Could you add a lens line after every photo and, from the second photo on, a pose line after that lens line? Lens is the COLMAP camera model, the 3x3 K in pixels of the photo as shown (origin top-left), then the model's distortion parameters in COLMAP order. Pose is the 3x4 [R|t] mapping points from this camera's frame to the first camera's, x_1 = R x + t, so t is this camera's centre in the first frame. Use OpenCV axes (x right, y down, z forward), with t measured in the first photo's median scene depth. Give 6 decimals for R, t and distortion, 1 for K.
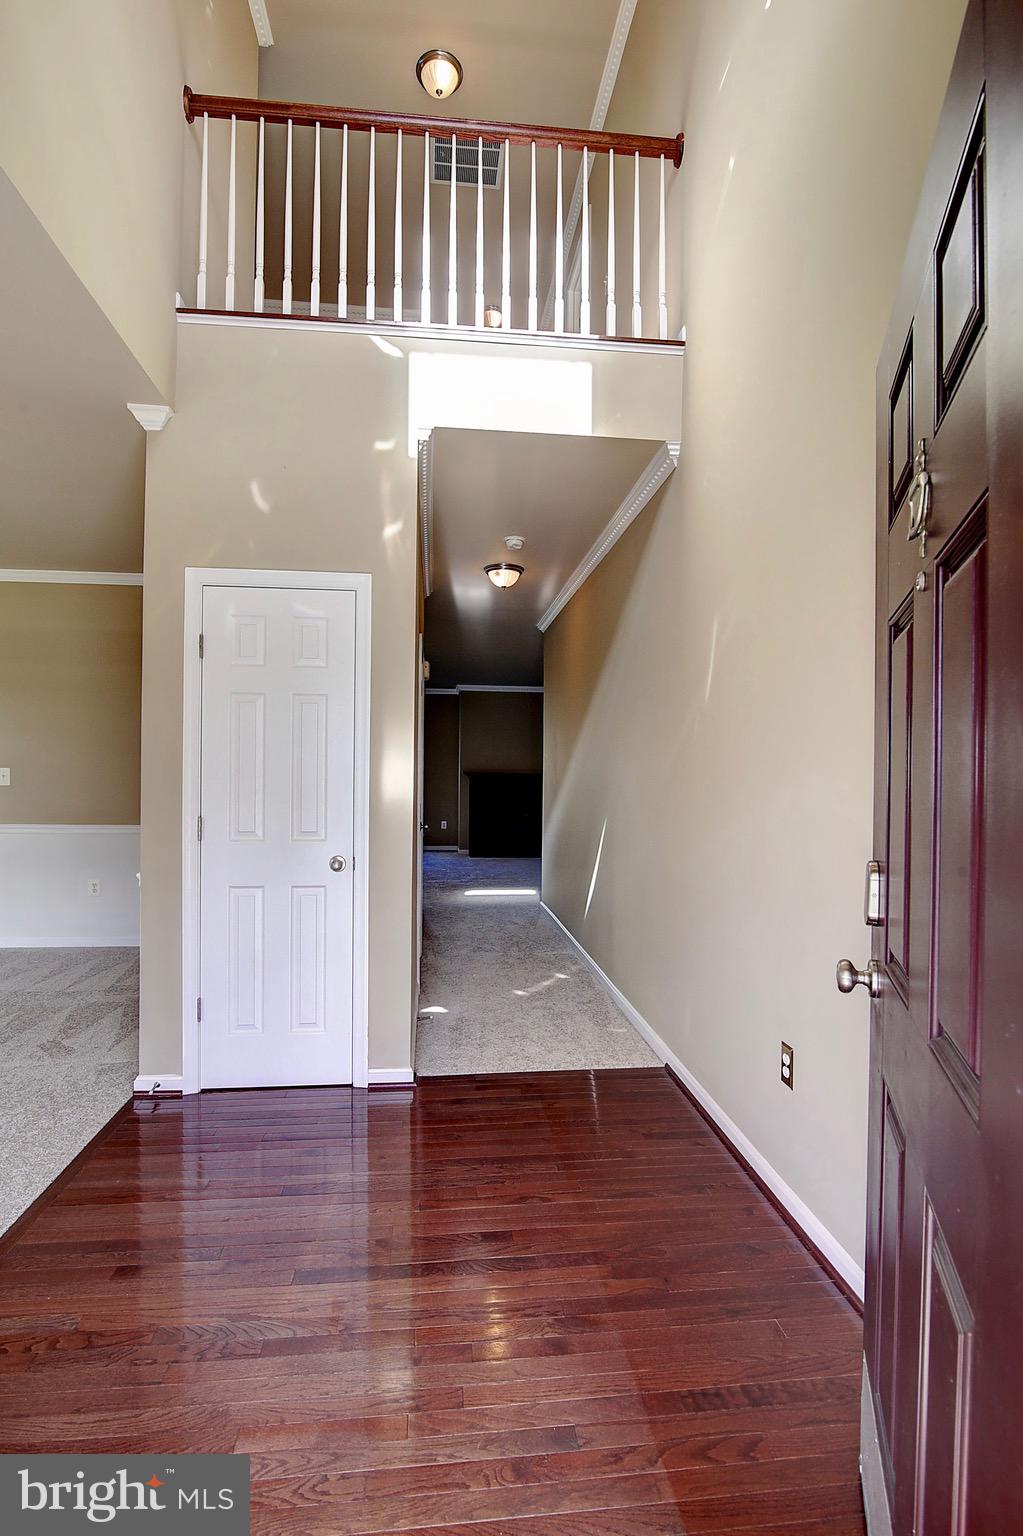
lens RADIAL K [[709.7, 0, 507.5], [0, 709.7, 769.0], [0, 0, 1]] dist [-0.009300, -0.000948]
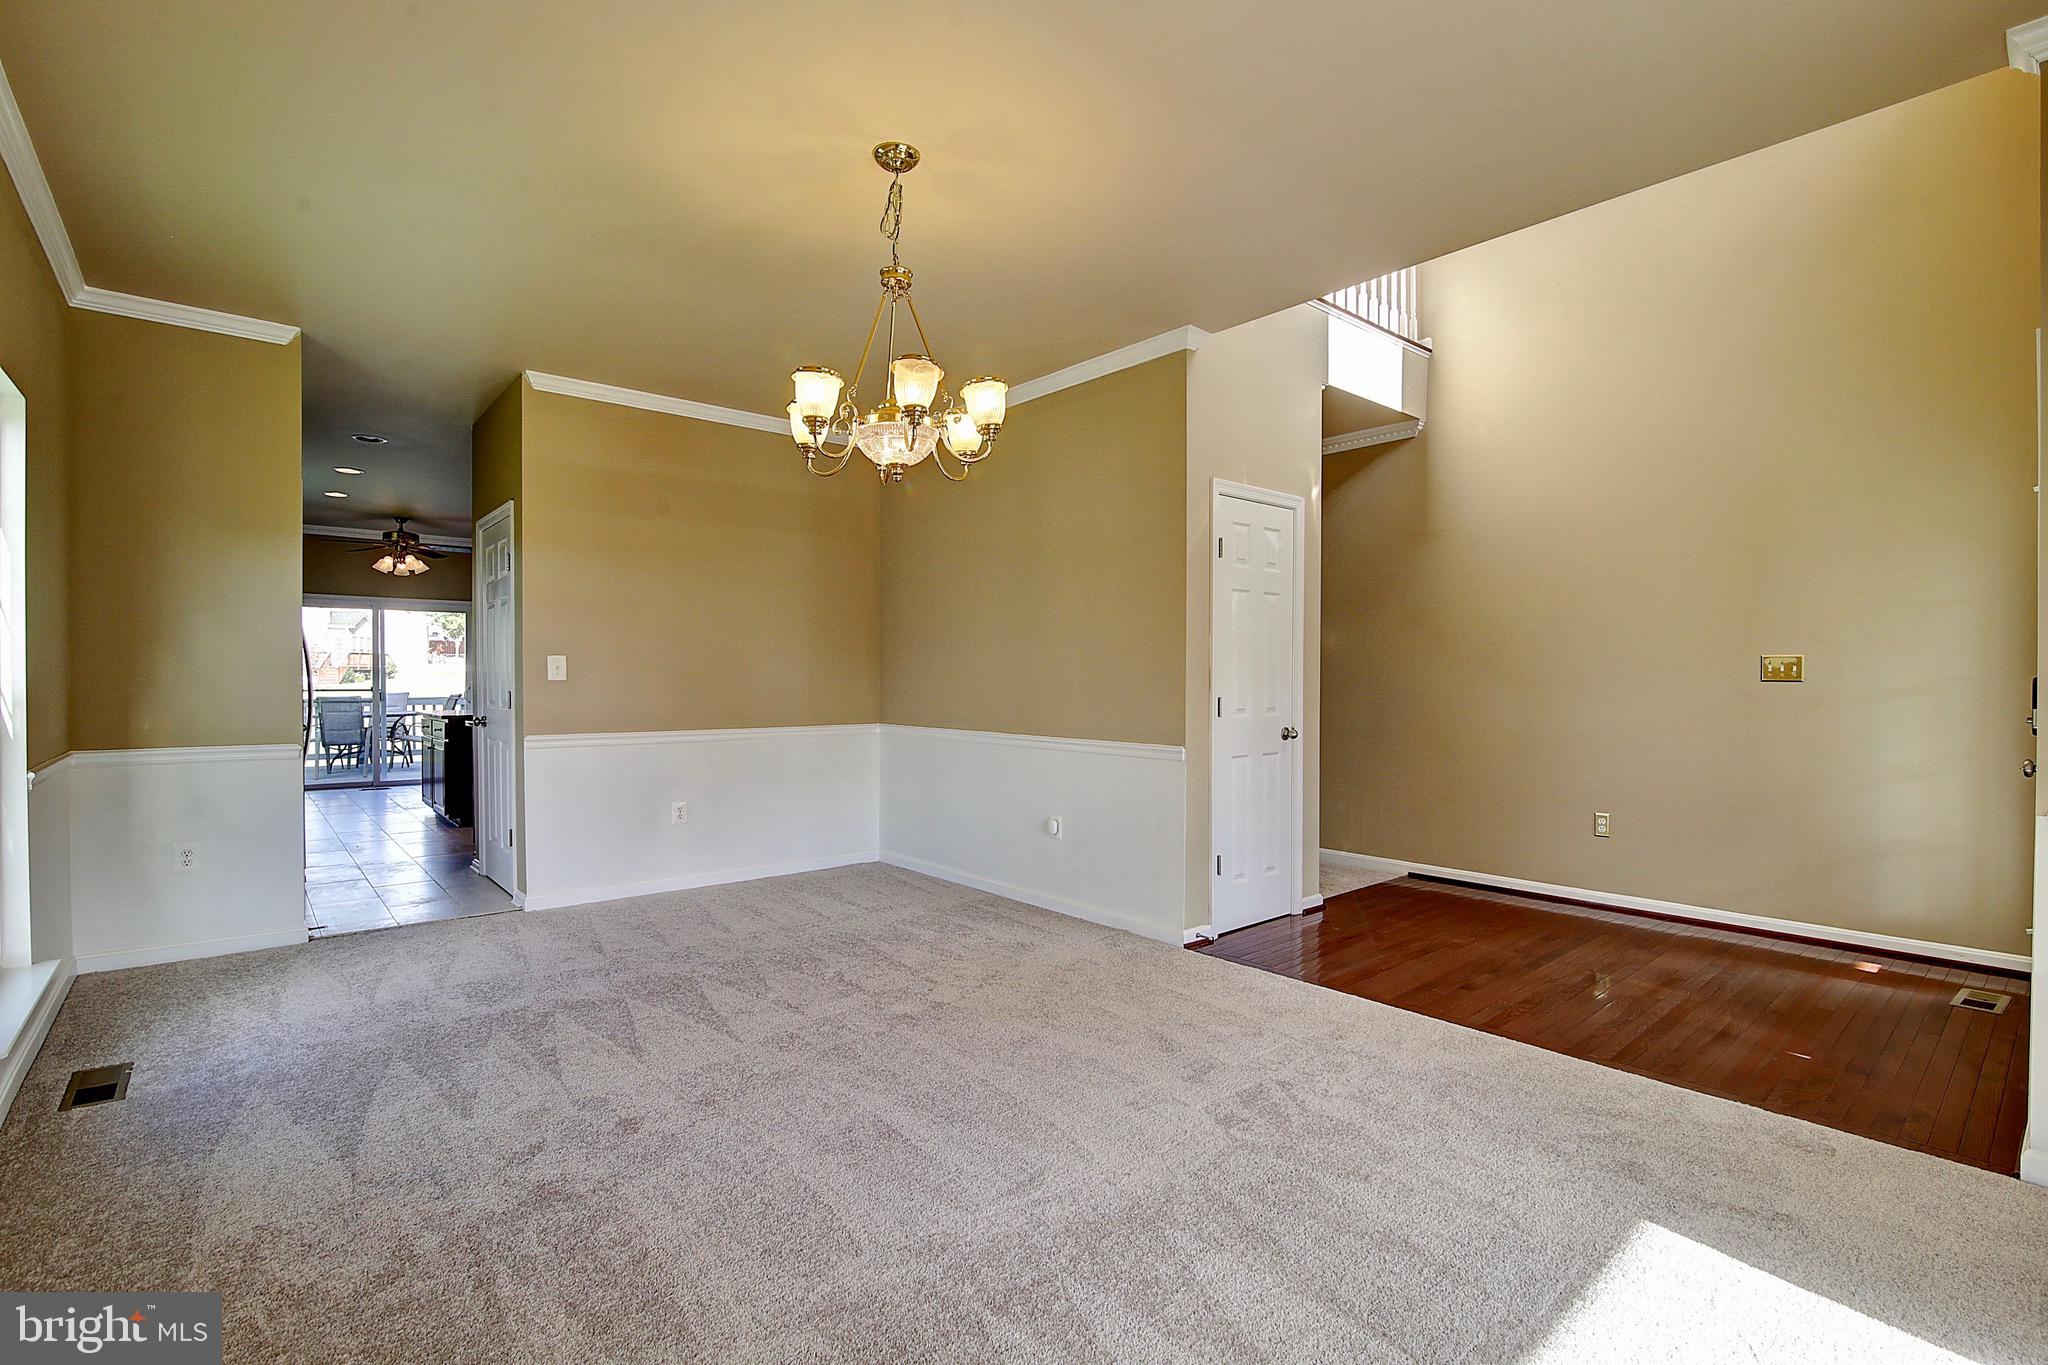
lens RADIAL K [[946.3, 0, 1017.3], [0, 946.3, 682.9], [0, 0, 1]] dist [-0.009300, -0.000948]
pose [[0.821246, -0.016139, 0.570347, -1.560909], [0.000677, 0.999627, 0.027312, 0.001946], [-0.570575, -0.022044, 0.820950, -0.062547]]
